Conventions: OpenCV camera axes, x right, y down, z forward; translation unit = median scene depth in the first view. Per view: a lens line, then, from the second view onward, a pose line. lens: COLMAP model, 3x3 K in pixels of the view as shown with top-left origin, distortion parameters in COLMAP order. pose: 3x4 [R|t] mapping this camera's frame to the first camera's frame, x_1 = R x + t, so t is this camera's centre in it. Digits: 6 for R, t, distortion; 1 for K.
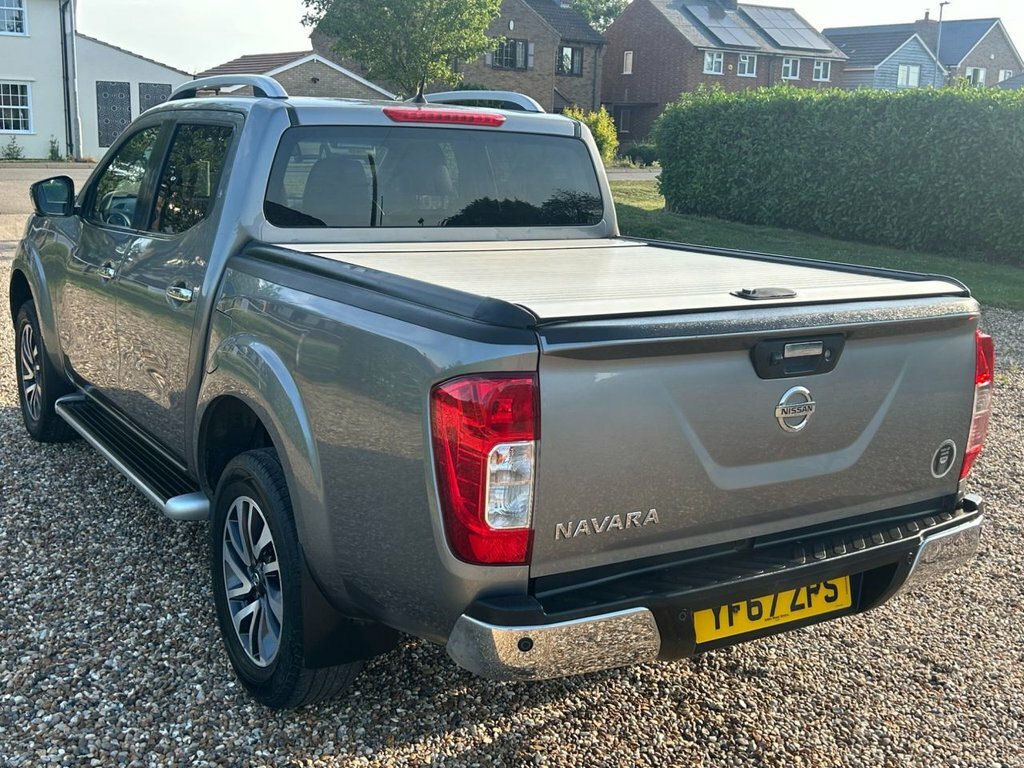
lens RADIAL K [[1178.7, 0, 525.7], [0, 1178.7, 368.0], [0, 0, 1]] dist [0.043217, 0.000000]
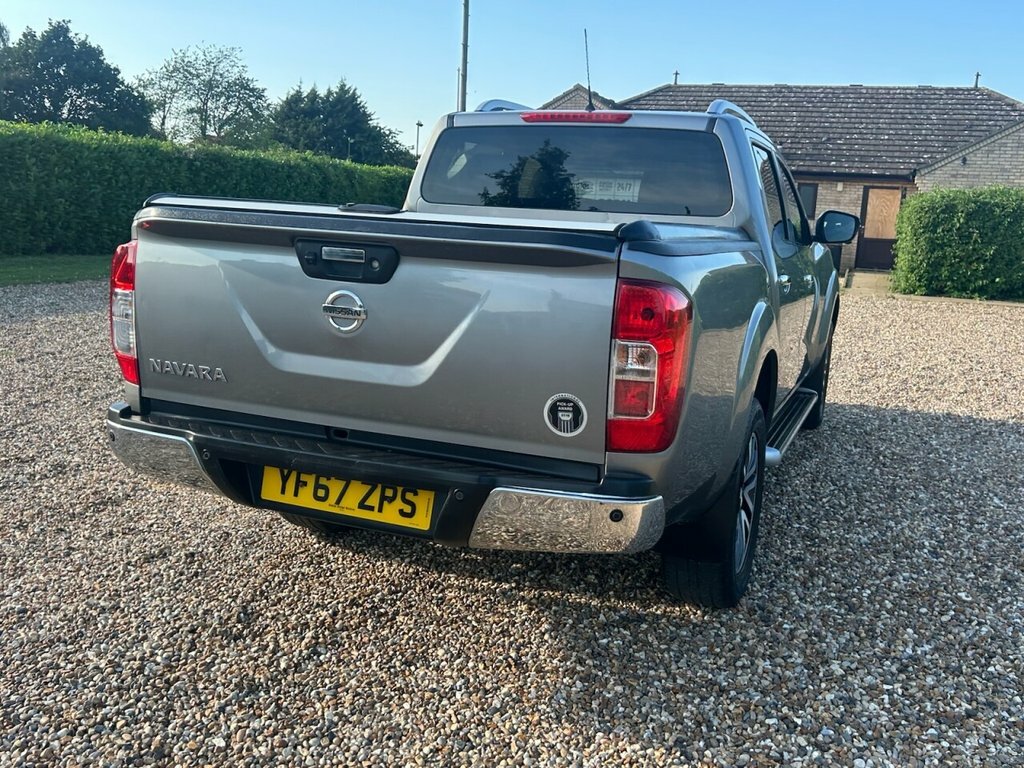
lens RADIAL K [[978.5, 0, 524.6], [0, 978.5, 384.7], [0, 0, 1]] dist [0.028481, 0.000000]
pose [[0.587454, 0.135505, -0.797832, 0.925417], [-0.187153, 0.981904, 0.028964, 0.038634], [0.787319, 0.132302, 0.602184, 0.524453]]
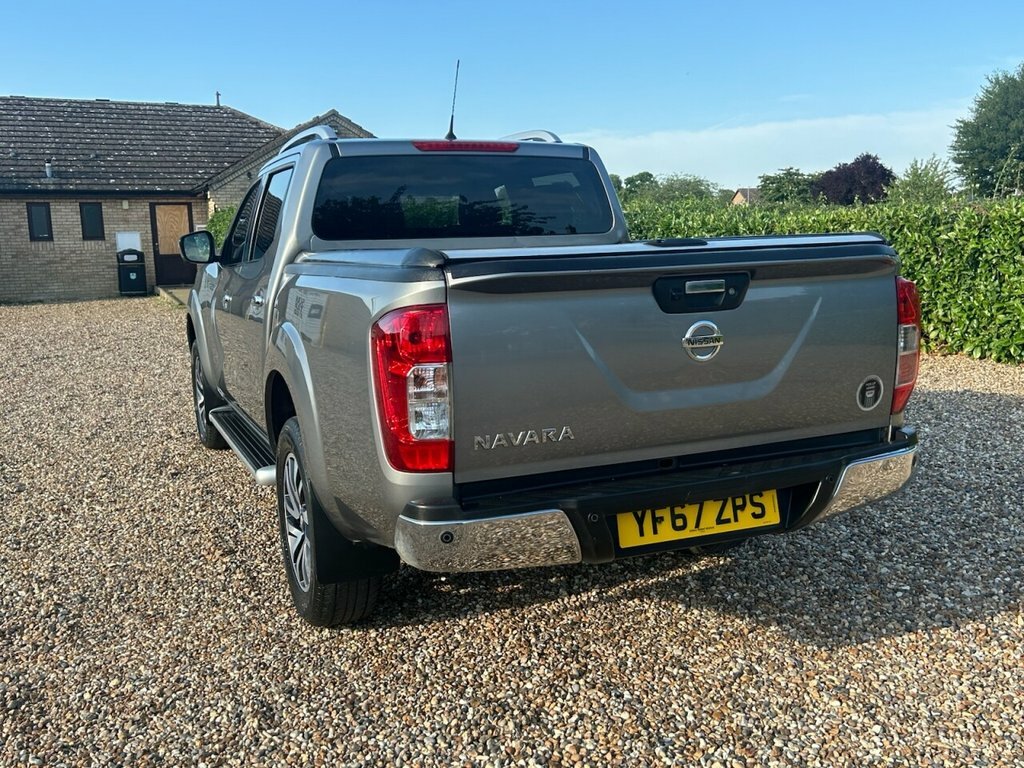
lens RADIAL K [[978.5, 0, 515.7], [0, 978.5, 393.4], [0, 0, 1]] dist [0.028481, 0.000000]
pose [[0.983855, -0.039372, -0.174582, 0.187499], [0.033384, 0.998754, -0.037106, 0.100381], [0.175825, 0.030679, 0.983943, 0.040492]]
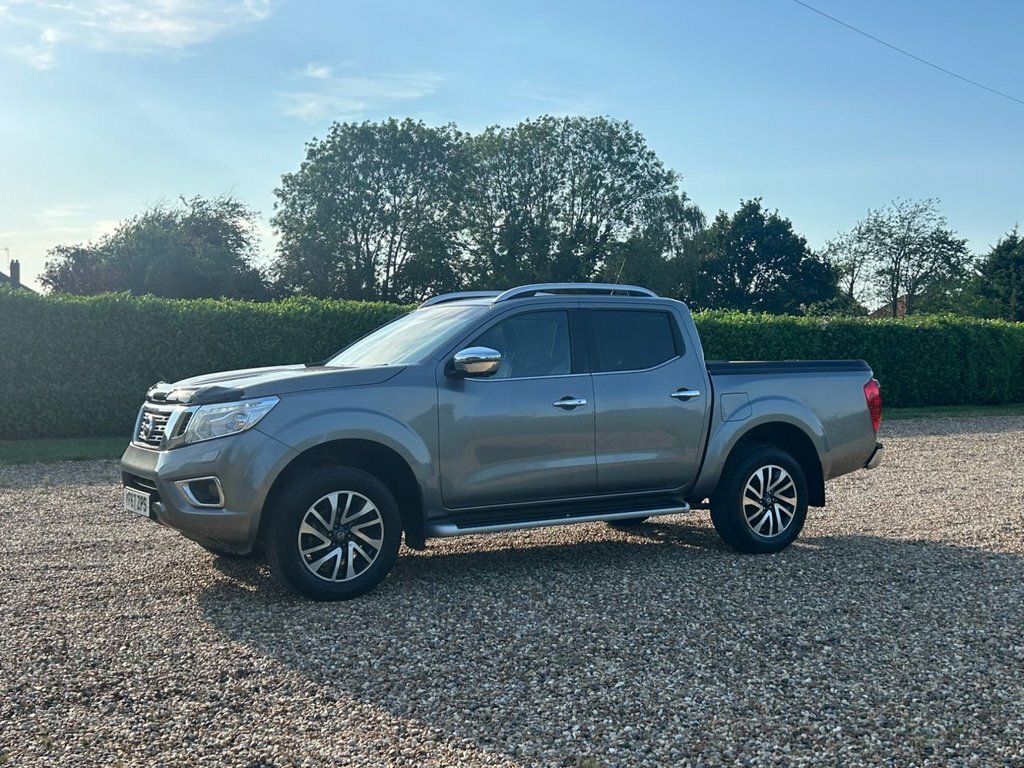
lens RADIAL K [[1233.2, 0, 508.6], [0, 1233.2, 383.9], [0, 0, 1]] dist [0.070386, 0.000000]
pose [[-0.010104, -0.013694, -0.999855, 3.228668], [-0.204475, 0.978806, -0.011339, 0.140822], [0.978820, 0.204331, -0.012690, 0.409644]]
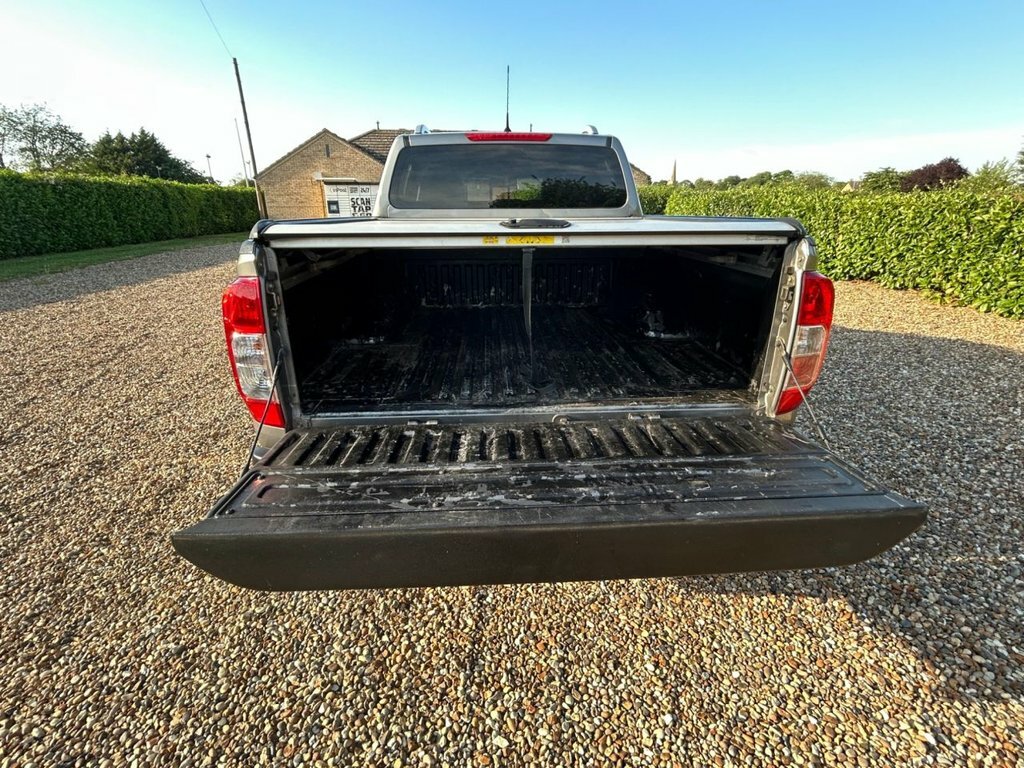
lens RADIAL K [[480.7, 0, 509.0], [0, 480.7, 383.8], [0, 0, 1]] dist [0.016489, -0.004261]
pose [[0.866032, 0.132599, -0.482086, 0.376266], [-0.061491, 0.985119, 0.160496, 0.013226], [0.496193, -0.109351, 0.861298, 0.520863]]
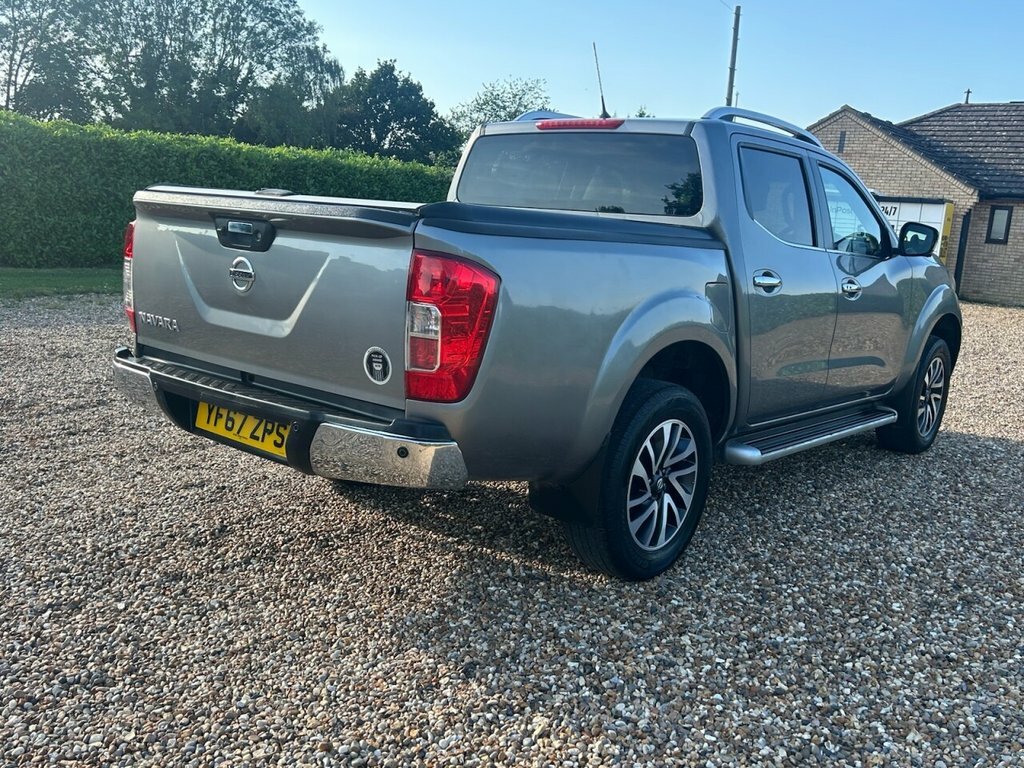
lens RADIAL K [[978.5, 0, 519.3], [0, 978.5, 405.1], [0, 0, 1]] dist [0.028481, 0.000000]
pose [[0.311816, 0.162645, -0.936118, 1.219920], [-0.243343, 0.966050, 0.086789, 0.004202], [0.918453, 0.200735, 0.340808, 0.825638]]
